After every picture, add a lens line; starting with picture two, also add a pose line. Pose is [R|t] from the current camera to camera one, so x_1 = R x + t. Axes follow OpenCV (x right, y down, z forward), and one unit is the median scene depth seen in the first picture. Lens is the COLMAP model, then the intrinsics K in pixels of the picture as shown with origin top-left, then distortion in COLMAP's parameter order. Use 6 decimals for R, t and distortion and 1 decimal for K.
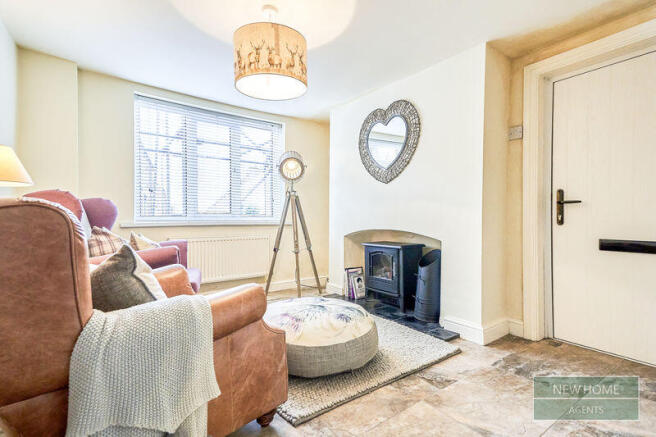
lens RADIAL K [[301.9, 0, 330.7], [0, 301.9, 219.5], [0, 0, 1]] dist [0.013698, 0.000065]
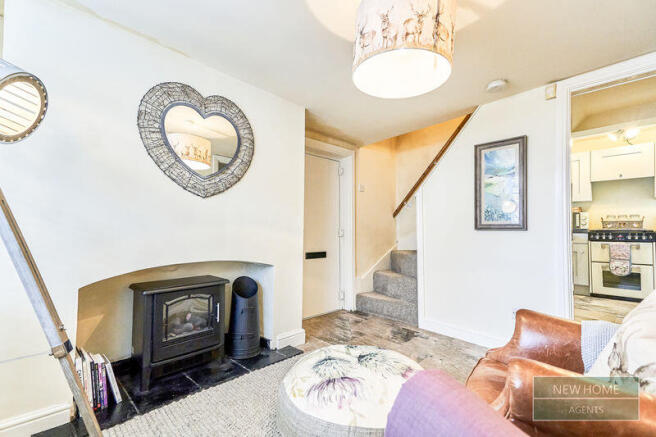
lens RADIAL K [[301.9, 0, 327.0], [0, 301.9, 218.3], [0, 0, 1]] dist [0.013698, 0.000065]
pose [[-0.155166, 0.037393, 0.987180, -0.617981], [-0.002137, 0.999268, -0.038187, -0.046196], [-0.987886, -0.008035, -0.154973, 0.883068]]
